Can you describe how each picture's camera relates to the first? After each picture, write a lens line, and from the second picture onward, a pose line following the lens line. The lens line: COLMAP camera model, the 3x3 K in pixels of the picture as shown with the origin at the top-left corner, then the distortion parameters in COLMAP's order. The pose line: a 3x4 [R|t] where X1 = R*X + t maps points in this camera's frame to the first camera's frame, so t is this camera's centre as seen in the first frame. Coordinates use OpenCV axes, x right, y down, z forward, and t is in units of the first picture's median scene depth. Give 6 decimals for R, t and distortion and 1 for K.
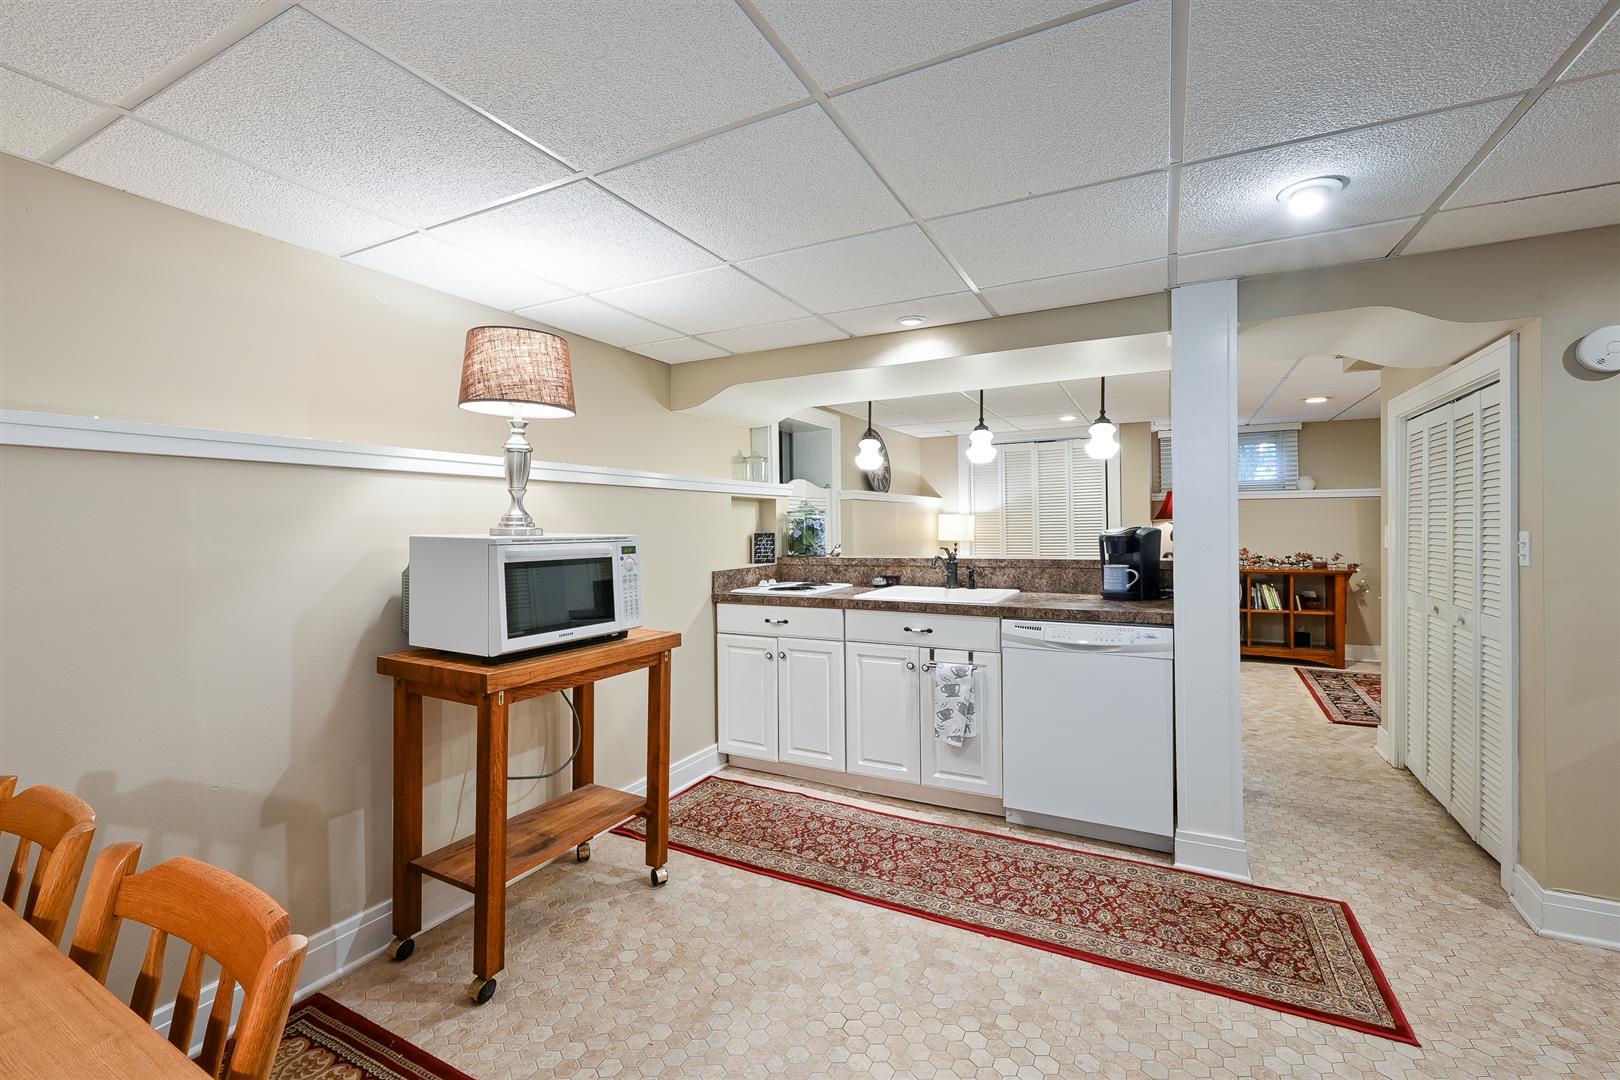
lens RADIAL K [[636.4, 0, 811.4], [0, 636.4, 531.1], [0, 0, 1]] dist [-0.001117, 0.000080]
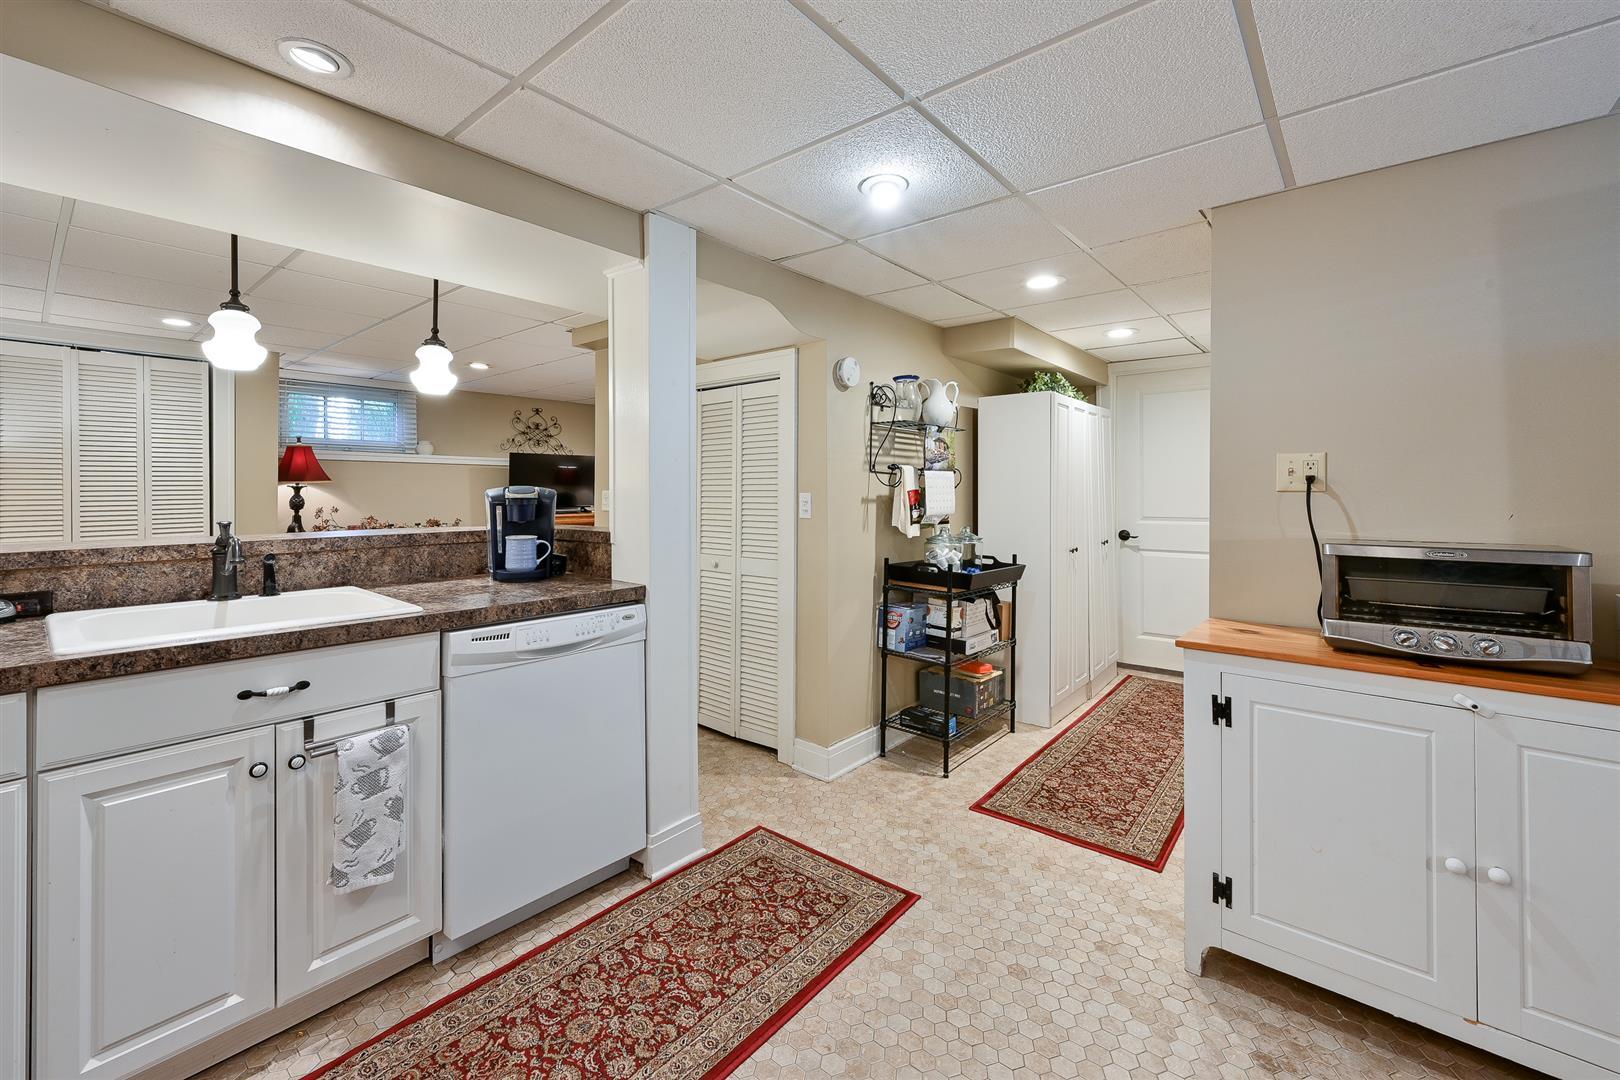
lens RADIAL K [[683.2, 0, 808.3], [0, 683.2, 484.1], [0, 0, 1]] dist [0.000940, 0.000330]
pose [[0.263774, 0.018534, 0.964406, -0.258326], [0.001864, 0.999804, -0.019724, 0.008953], [-0.964583, 0.007001, 0.263688, 0.511625]]
